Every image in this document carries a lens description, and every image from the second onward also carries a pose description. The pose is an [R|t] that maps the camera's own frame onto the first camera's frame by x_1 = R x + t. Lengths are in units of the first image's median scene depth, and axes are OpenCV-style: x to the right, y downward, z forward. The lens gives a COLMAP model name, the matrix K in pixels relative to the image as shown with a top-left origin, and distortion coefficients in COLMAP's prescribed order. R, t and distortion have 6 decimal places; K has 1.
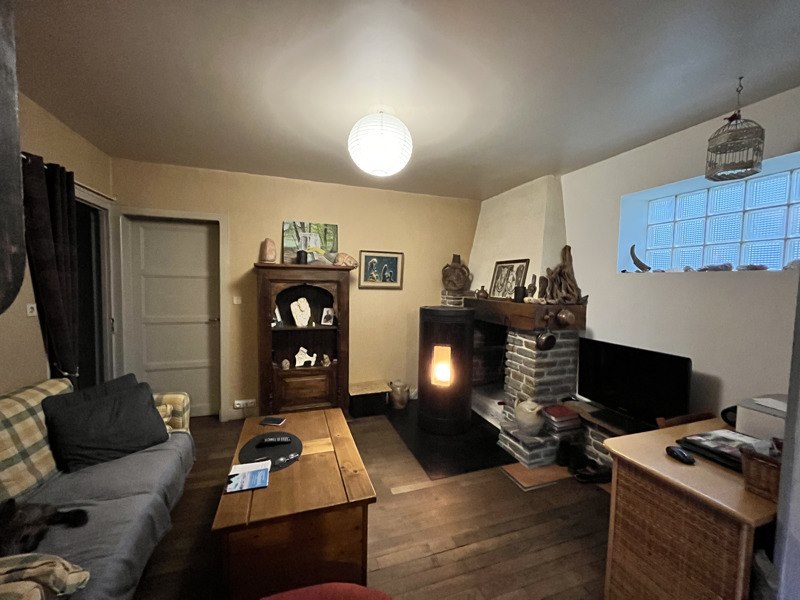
lens RADIAL K [[321.1, 0, 397.8], [0, 321.1, 299.9], [0, 0, 1]] dist [-0.000739, -0.000069]
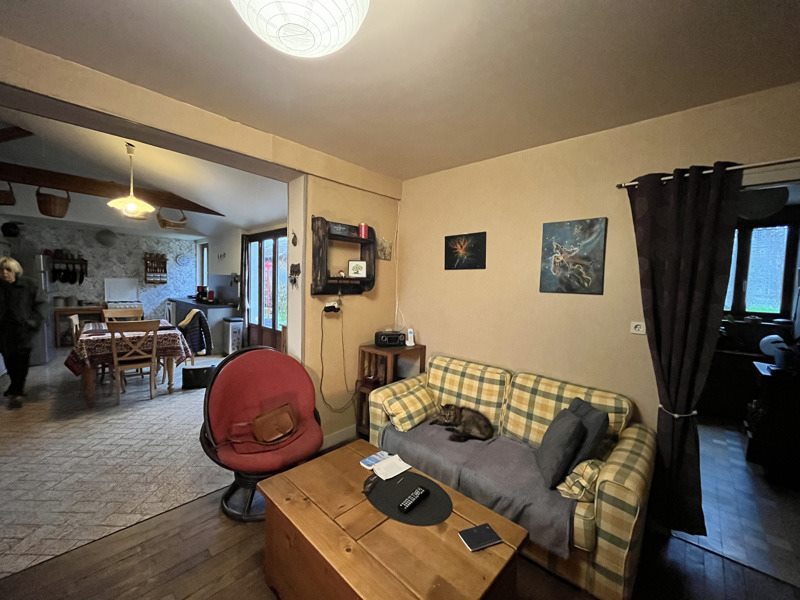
lens RADIAL K [[321.1, 0, 397.8], [0, 321.1, 299.9], [0, 0, 1]] dist [-0.000739, -0.000069]
pose [[-0.890060, -0.021344, -0.455344, 0.011839], [-0.070043, 0.993444, 0.090346, -0.111120], [0.450430, 0.112307, -0.885720, 1.845579]]
